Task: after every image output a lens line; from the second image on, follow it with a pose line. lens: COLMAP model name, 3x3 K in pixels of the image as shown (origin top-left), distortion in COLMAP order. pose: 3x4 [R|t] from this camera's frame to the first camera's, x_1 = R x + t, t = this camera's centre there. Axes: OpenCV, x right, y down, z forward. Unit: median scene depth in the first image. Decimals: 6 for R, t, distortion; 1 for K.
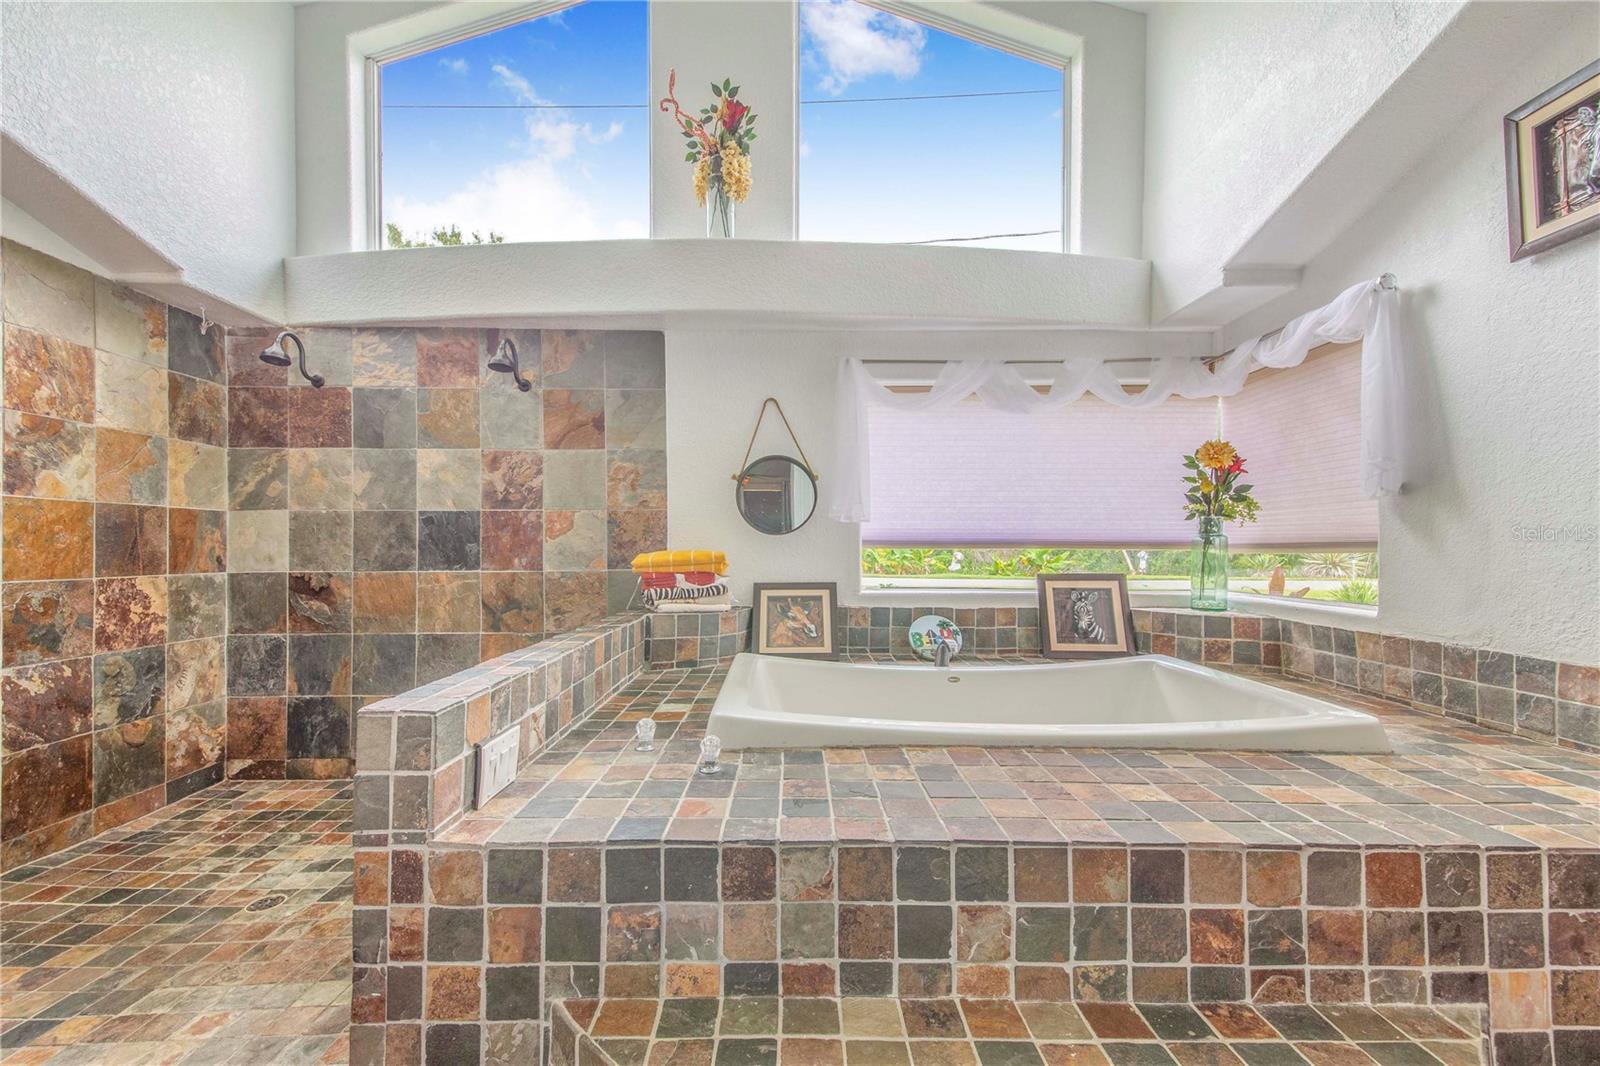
lens RADIAL K [[652.4, 0, 791.4], [0, 652.4, 545.7], [0, 0, 1]] dist [-0.001476, -0.005970]
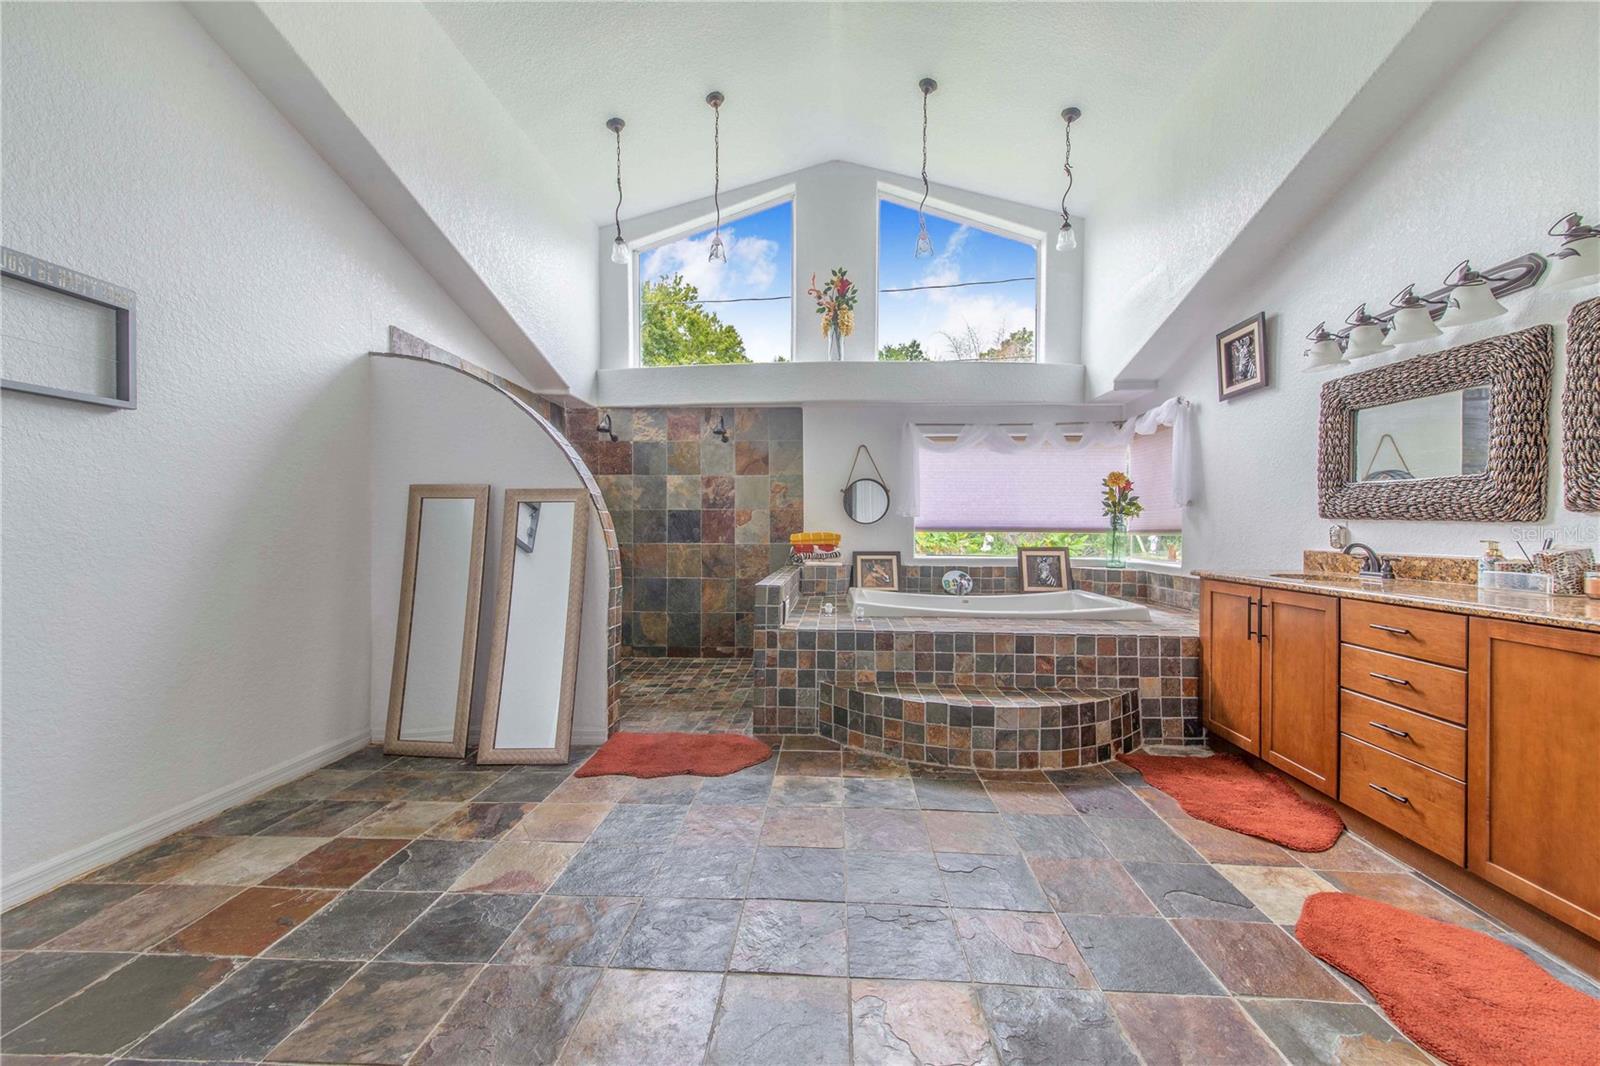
lens RADIAL K [[652.4, 0, 811.3], [0, 652.4, 527.6], [0, 0, 1]] dist [-0.001476, -0.005970]
pose [[0.999600, 0.004077, -0.027970, -0.126735], [-0.004136, 0.999989, -0.002033, -0.002351], [0.027961, 0.002148, 0.999607, -0.787494]]
